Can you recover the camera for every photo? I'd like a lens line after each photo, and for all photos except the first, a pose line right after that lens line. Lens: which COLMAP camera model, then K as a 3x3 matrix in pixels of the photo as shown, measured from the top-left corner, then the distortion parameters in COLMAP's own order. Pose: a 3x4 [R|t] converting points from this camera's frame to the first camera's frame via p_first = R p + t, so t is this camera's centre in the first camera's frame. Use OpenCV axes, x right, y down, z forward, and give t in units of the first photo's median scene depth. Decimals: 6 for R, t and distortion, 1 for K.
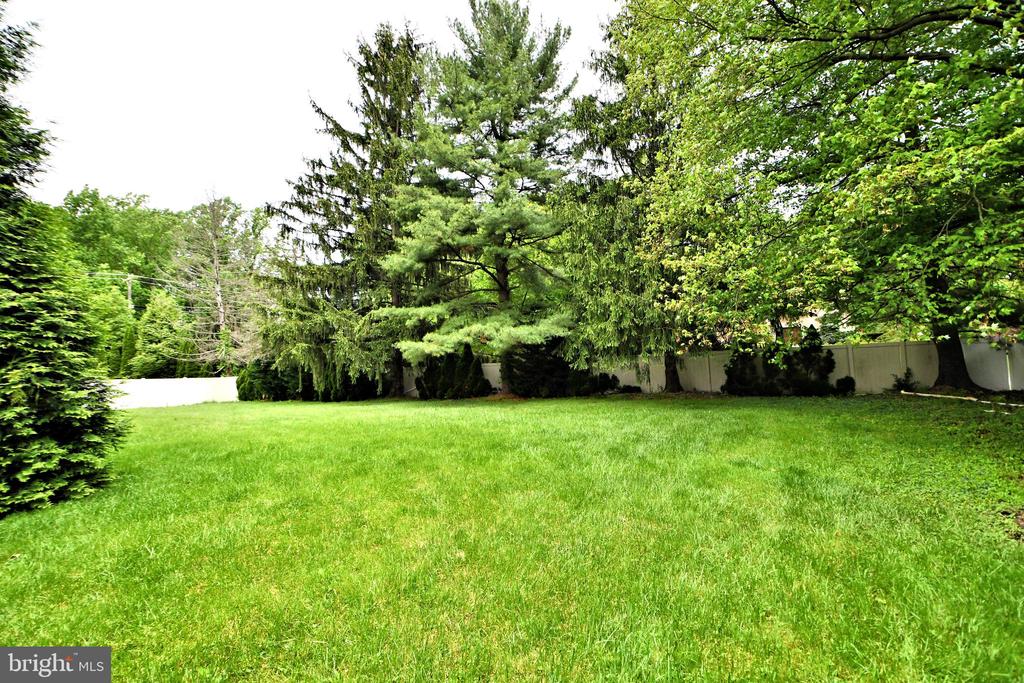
lens RADIAL K [[472.3, 0, 512.0], [0, 472.3, 341.5], [0, 0, 1]] dist [-0.002359, -0.000419]
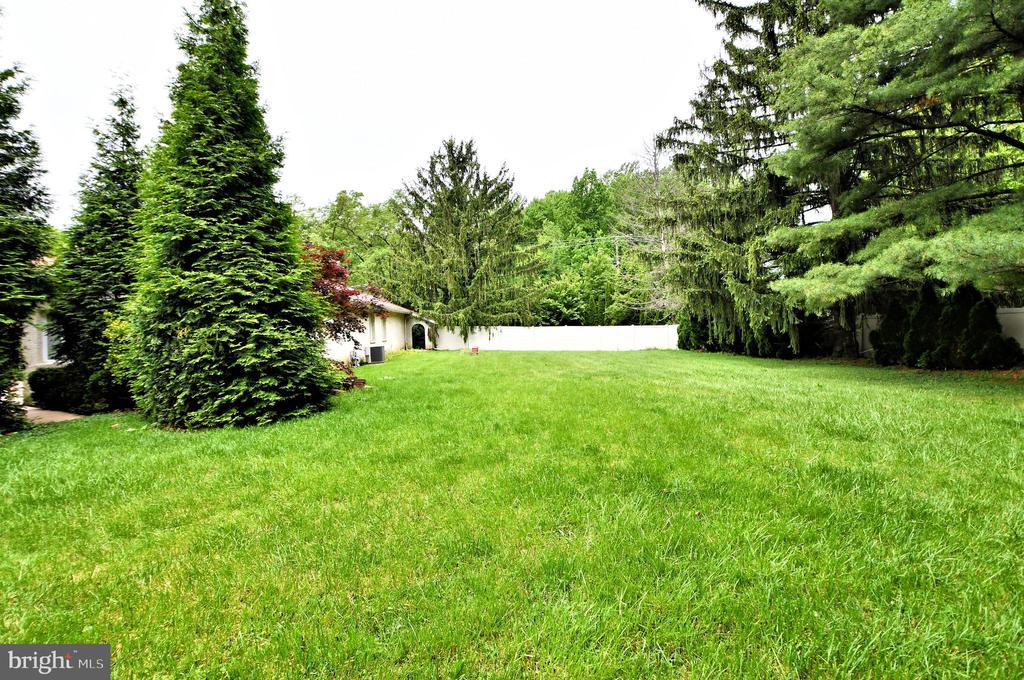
lens RADIAL K [[472.3, 0, 512.0], [0, 472.3, 340.0], [0, 0, 1]] dist [-0.002359, -0.000419]
pose [[0.461696, 0.044569, -0.885918, 0.155917], [0.059804, 0.994900, 0.081219, 0.005177], [0.885020, -0.090480, 0.456676, 0.264667]]
